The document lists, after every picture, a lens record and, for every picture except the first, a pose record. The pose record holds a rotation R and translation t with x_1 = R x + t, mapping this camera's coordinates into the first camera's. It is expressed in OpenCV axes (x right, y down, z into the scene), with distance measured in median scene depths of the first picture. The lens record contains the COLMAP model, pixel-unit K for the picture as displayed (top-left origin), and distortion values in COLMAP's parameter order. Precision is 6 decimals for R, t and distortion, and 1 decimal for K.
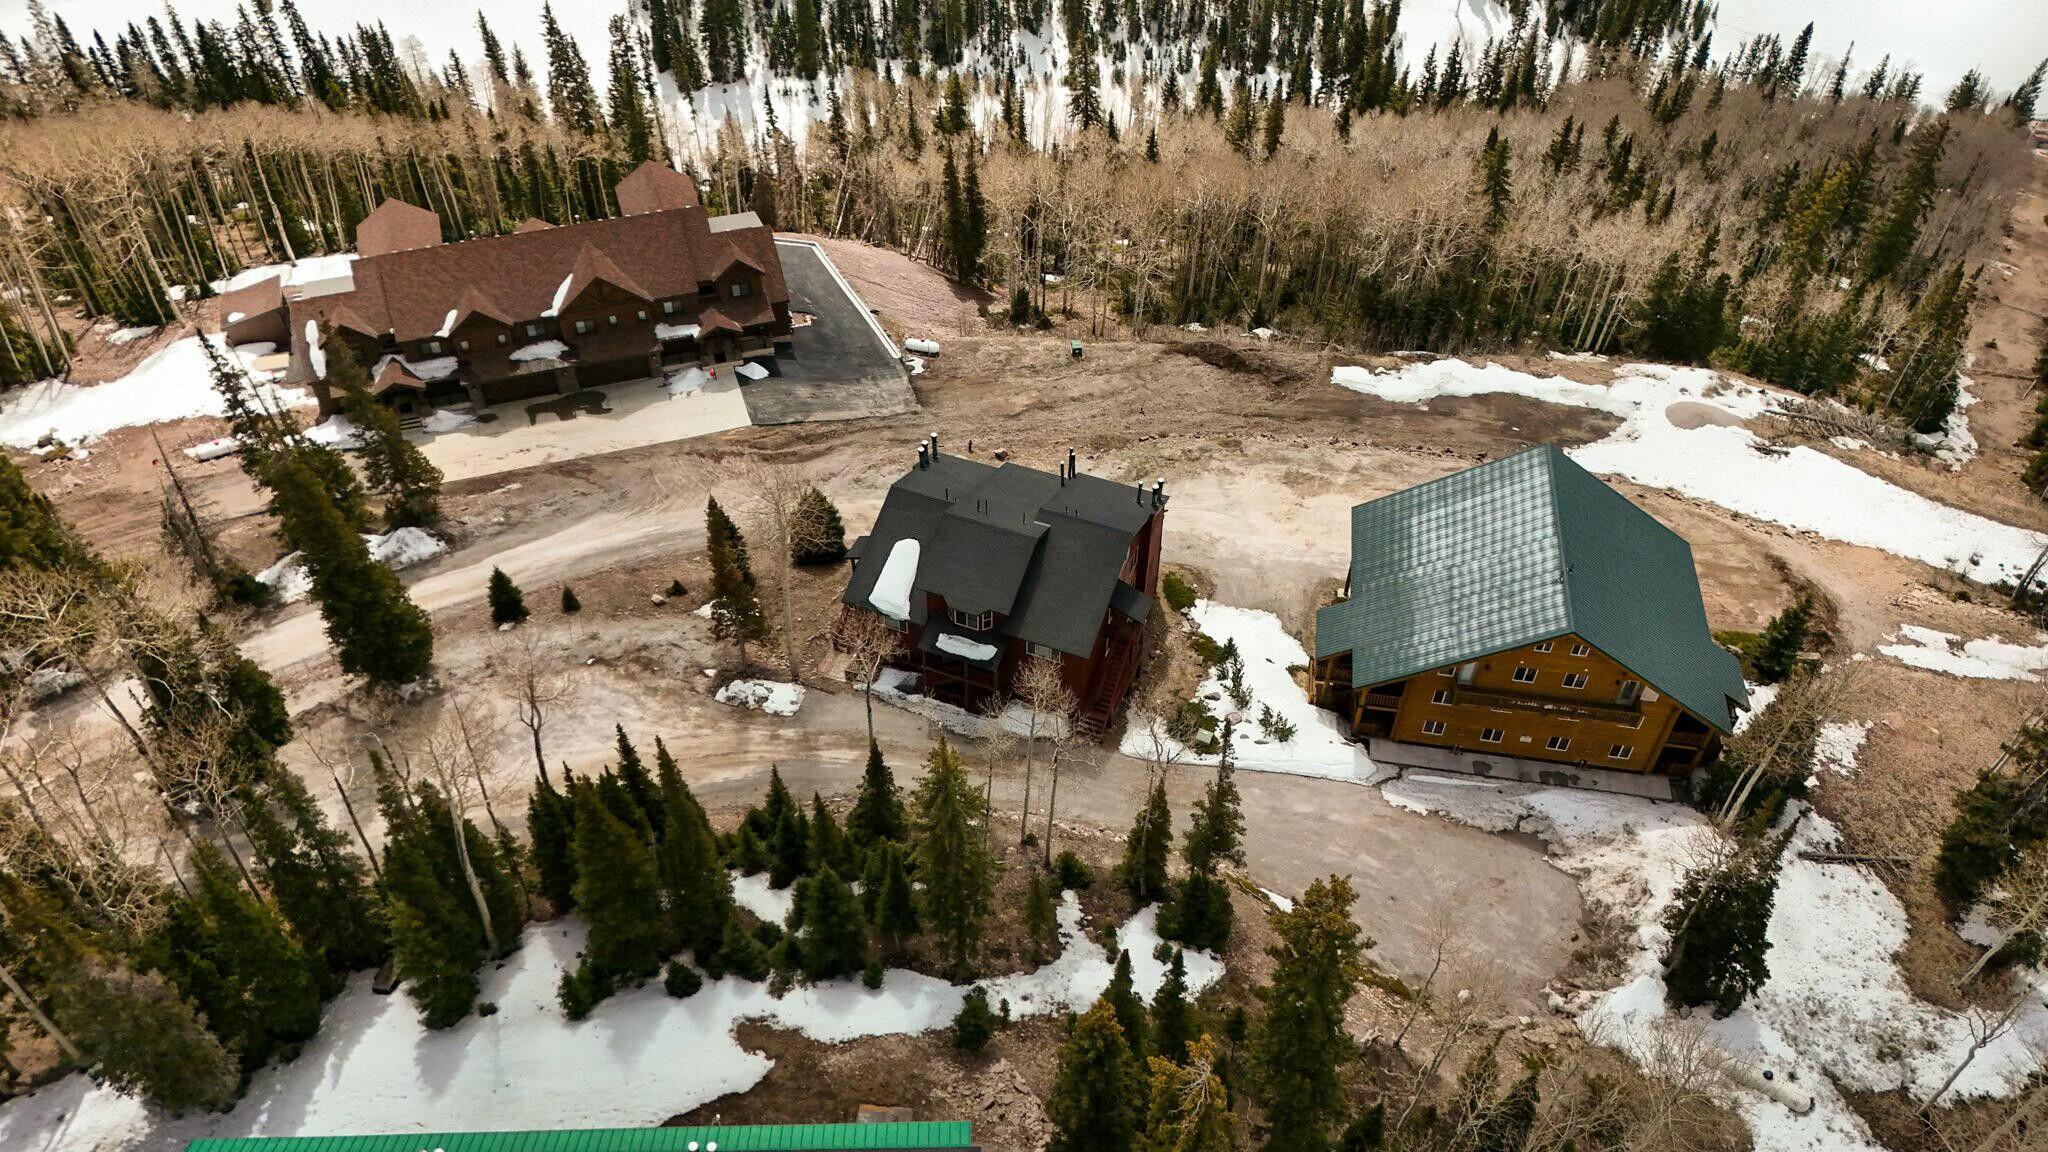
lens RADIAL K [[1479.0, 0, 1024.0], [0, 1479.0, 576.0], [0, 0, 1]] dist [0.084934, -0.063052]
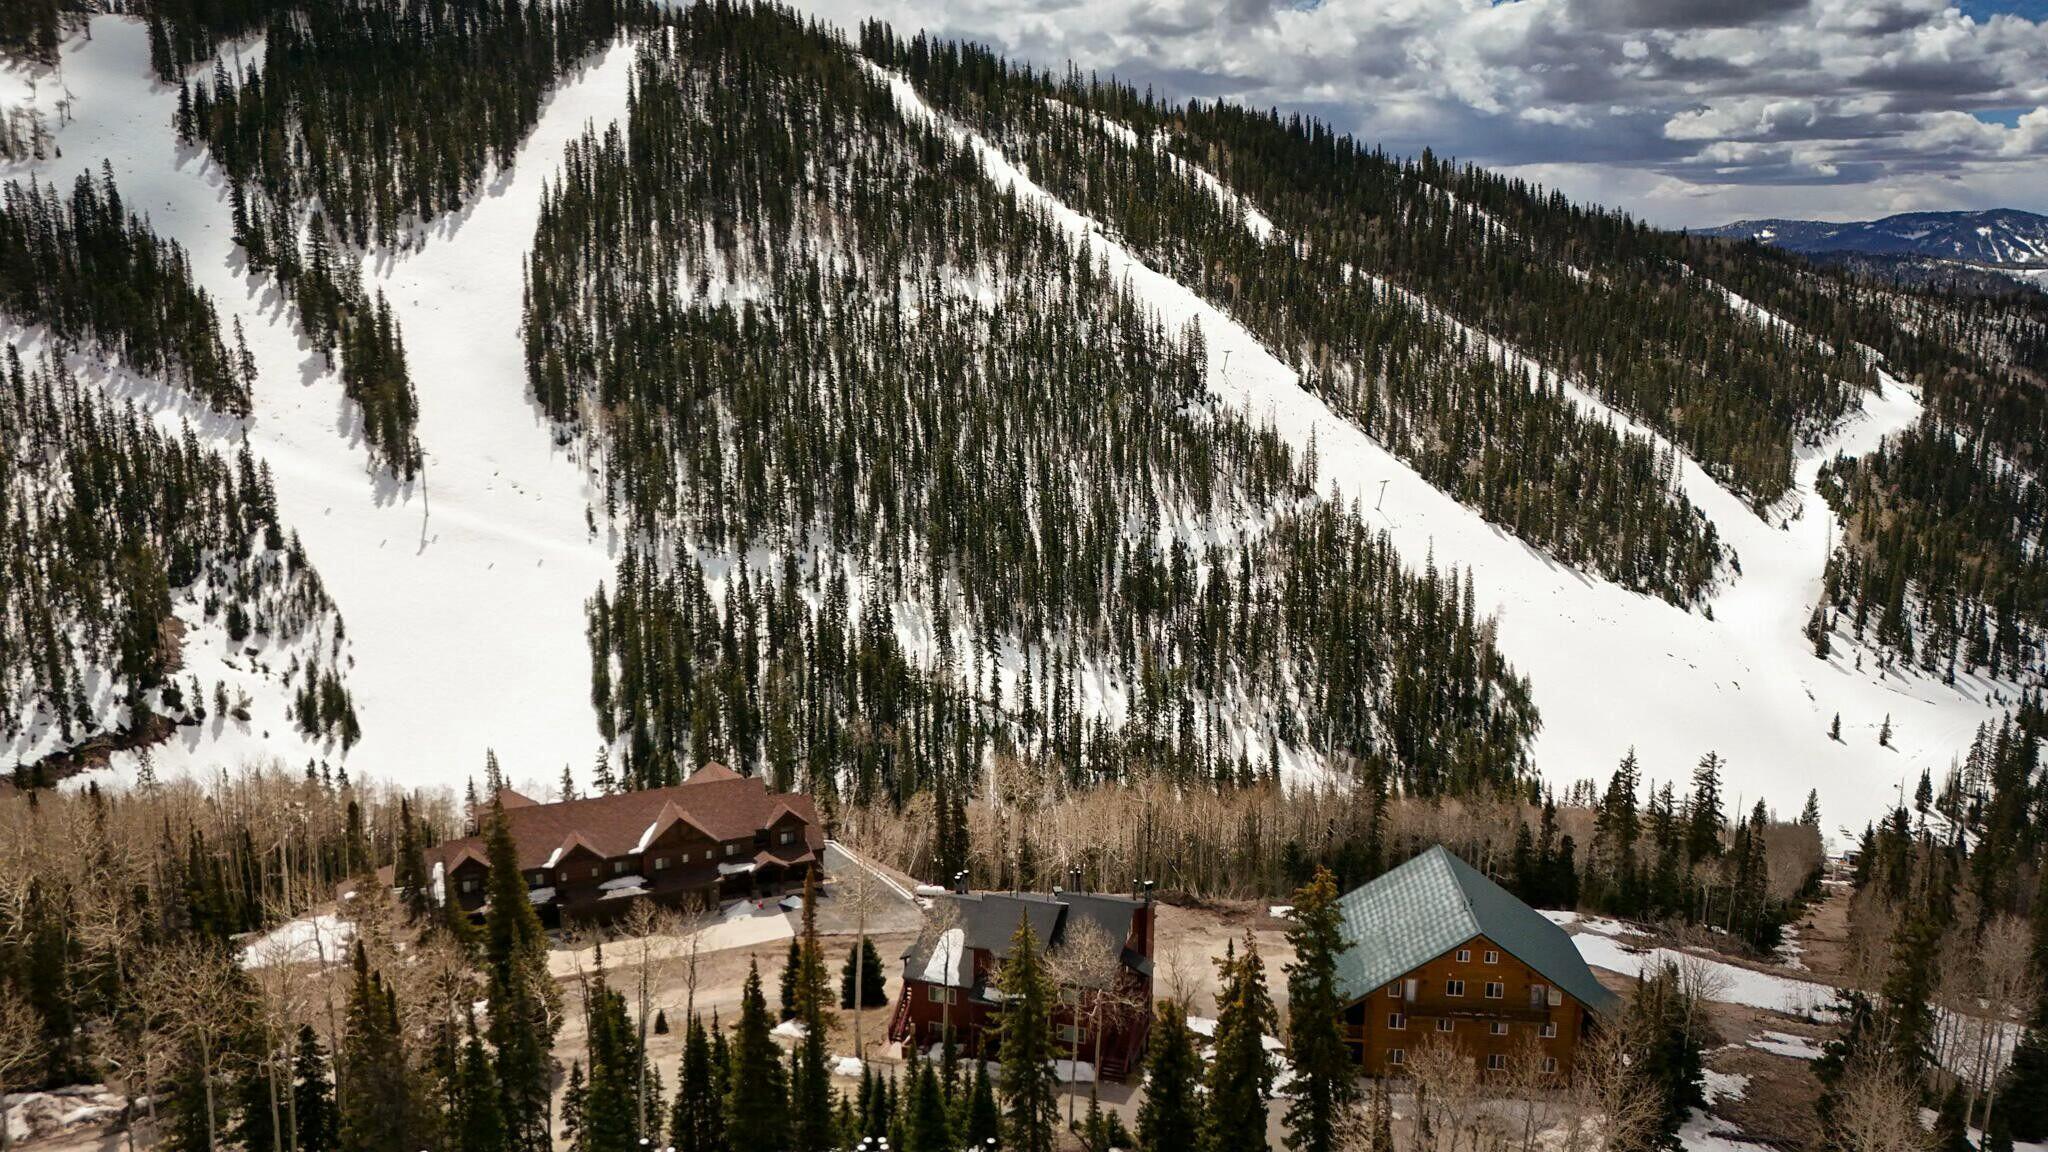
lens RADIAL K [[1479.0, 0, 1024.0], [0, 1479.0, 576.0], [0, 0, 1]] dist [0.084934, -0.063052]
pose [[0.997619, -0.017832, 0.066626, -0.074981], [0.051253, 0.838078, -0.543138, 0.312313], [-0.046153, 0.545260, 0.836996, -0.163659]]
